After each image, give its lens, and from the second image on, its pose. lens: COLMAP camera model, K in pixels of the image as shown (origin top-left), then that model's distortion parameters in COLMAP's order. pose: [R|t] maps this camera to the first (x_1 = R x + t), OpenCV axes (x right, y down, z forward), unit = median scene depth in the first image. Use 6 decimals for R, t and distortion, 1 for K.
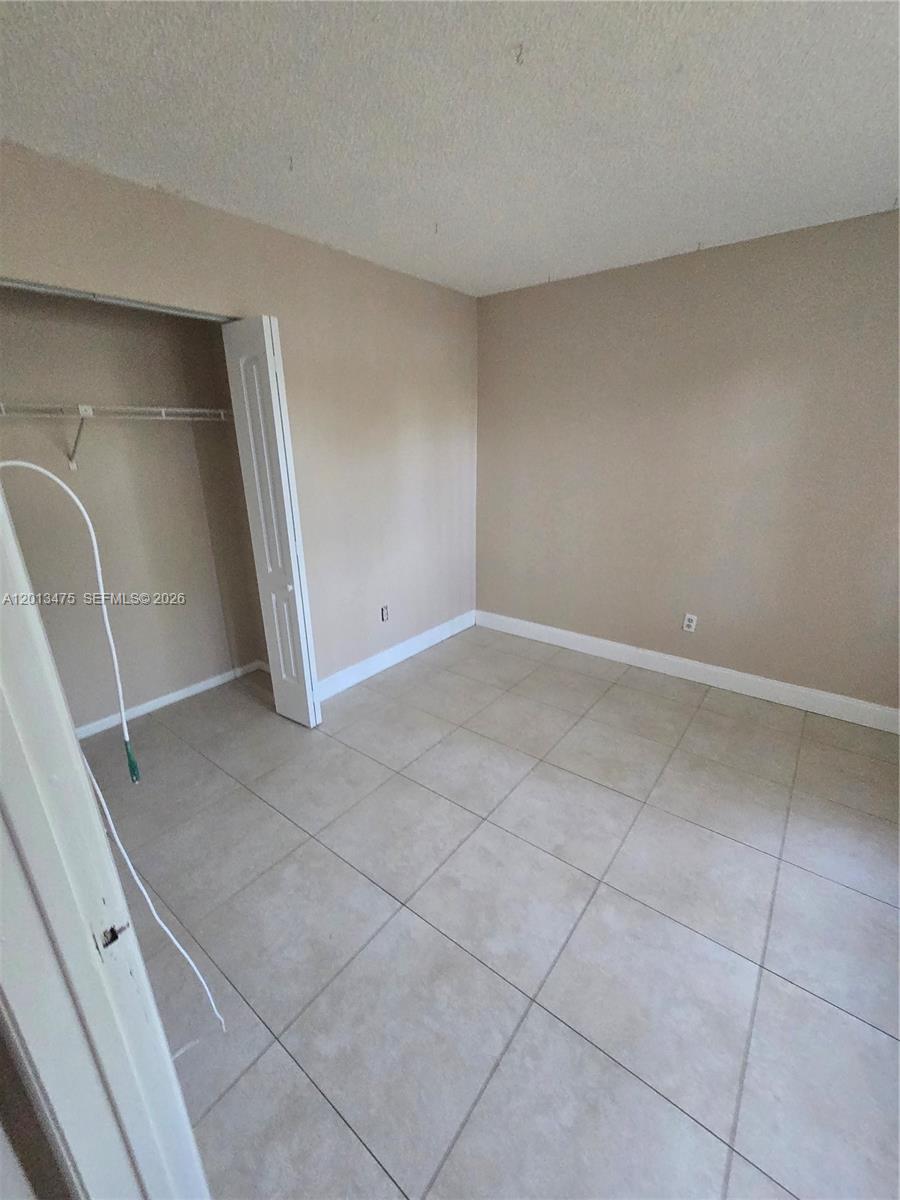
lens RADIAL K [[490.5, 0, 451.5], [0, 490.5, 599.1], [0, 0, 1]] dist [-0.000374, 0.001546]
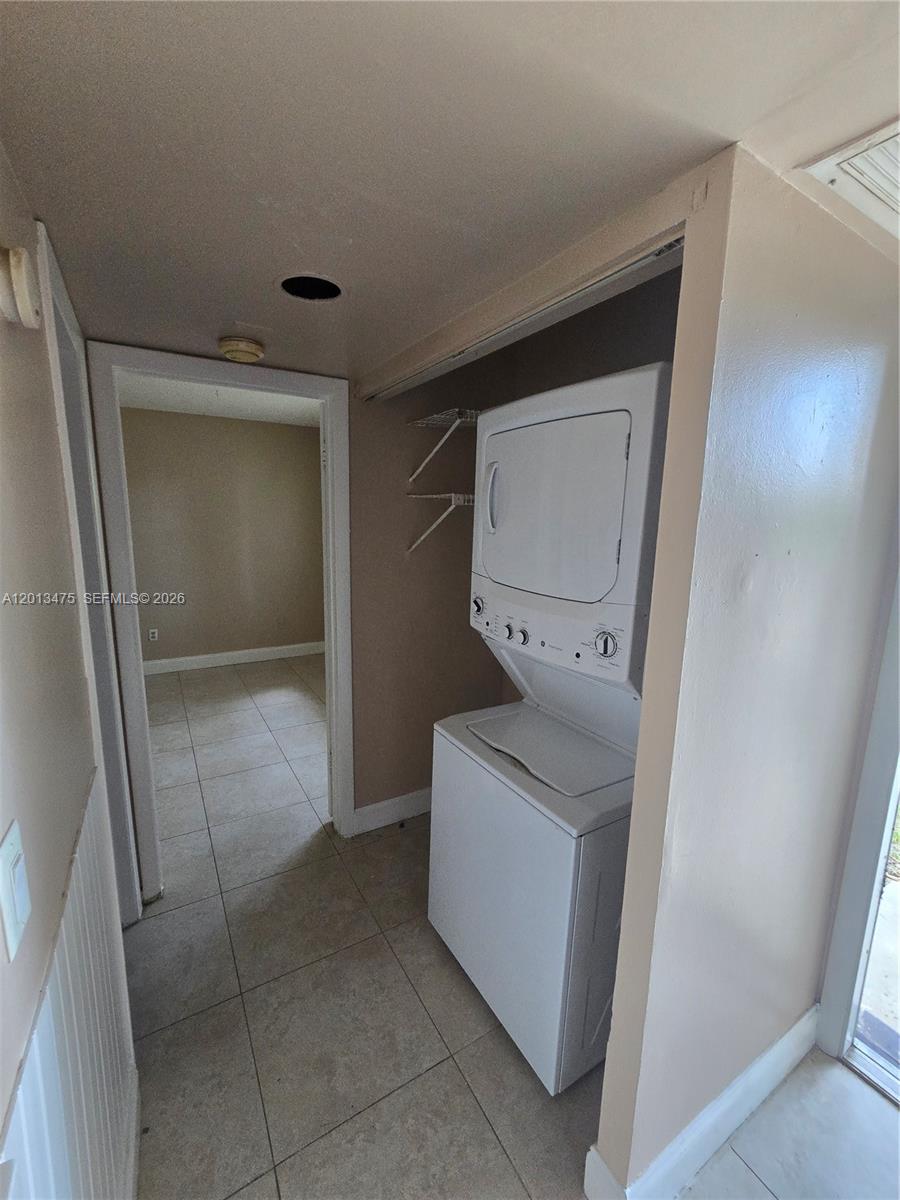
lens RADIAL K [[490.5, 0, 446.0], [0, 490.5, 601.5], [0, 0, 1]] dist [-0.000374, 0.001546]
pose [[0.361900, -0.140731, 0.921533, -0.805831], [0.270653, 0.961821, 0.040594, 0.190957], [-0.892062, 0.234724, 0.386173, -0.574660]]
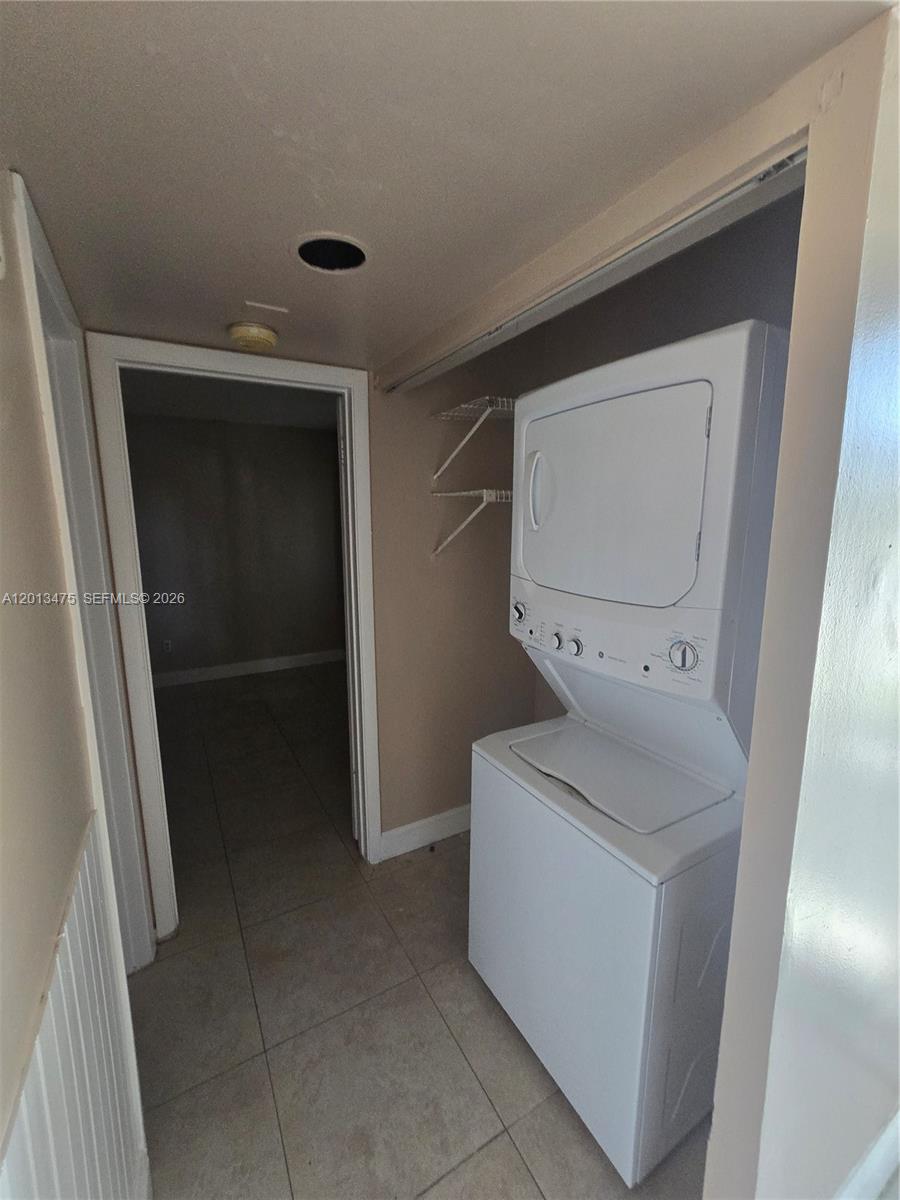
lens RADIAL K [[490.5, 0, 450.0], [0, 490.5, 599.6], [0, 0, 1]] dist [-0.000374, 0.001546]
pose [[0.374813, -0.139253, 0.916583, -0.758147], [0.291099, 0.956333, 0.026254, 0.181223], [-0.880214, 0.256976, 0.398982, -0.526158]]
